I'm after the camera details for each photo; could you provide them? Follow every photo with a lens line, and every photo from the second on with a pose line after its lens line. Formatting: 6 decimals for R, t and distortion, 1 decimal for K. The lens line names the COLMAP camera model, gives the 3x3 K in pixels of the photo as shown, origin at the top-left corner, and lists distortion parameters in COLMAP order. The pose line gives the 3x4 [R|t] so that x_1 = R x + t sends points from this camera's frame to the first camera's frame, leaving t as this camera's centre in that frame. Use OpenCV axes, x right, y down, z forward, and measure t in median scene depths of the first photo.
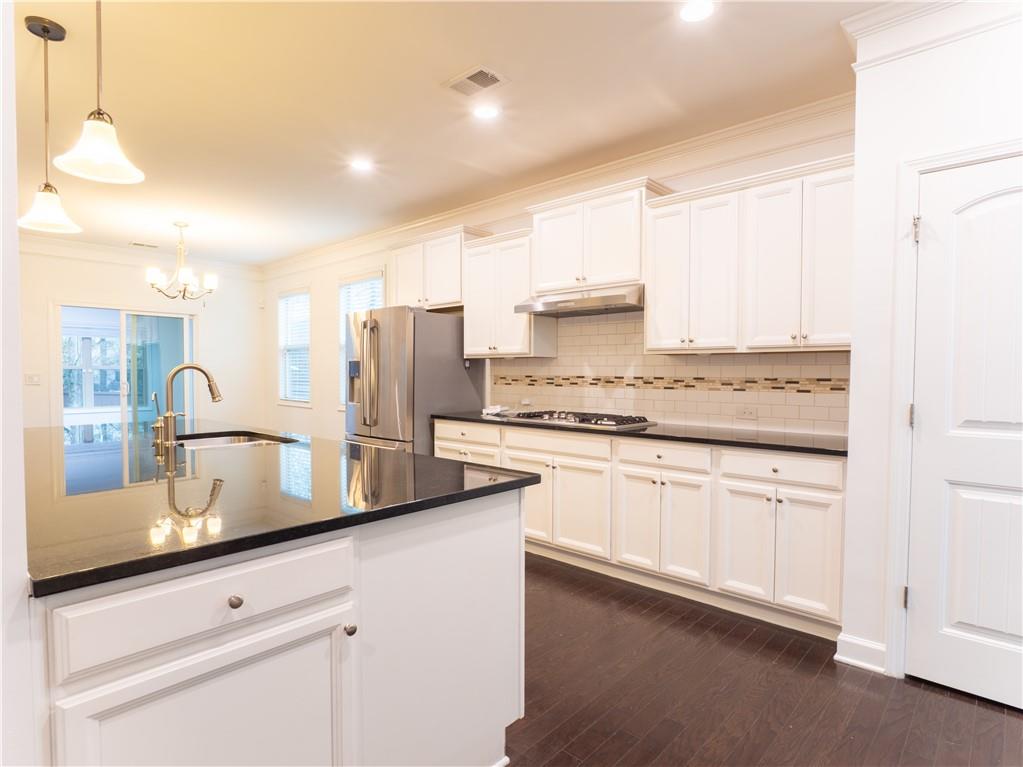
lens RADIAL K [[555.2, 0, 513.6], [0, 555.2, 386.9], [0, 0, 1]] dist [-0.004482, -0.000559]
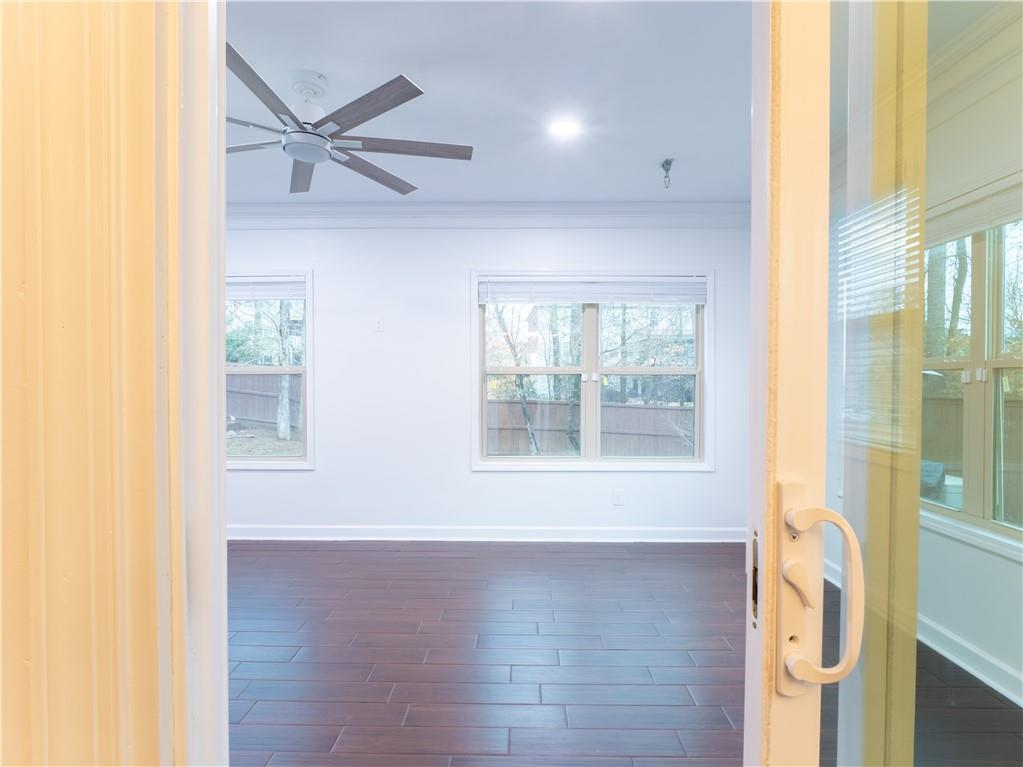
lens RADIAL K [[553.0, 0, 511.5], [0, 553.0, 387.1], [0, 0, 1]] dist [-0.004817, -0.000135]
pose [[0.668930, 0.012652, -0.743217, -0.446978], [-0.024069, 0.999699, -0.004646, -0.016413], [0.742935, 0.020996, 0.669034, 0.609668]]
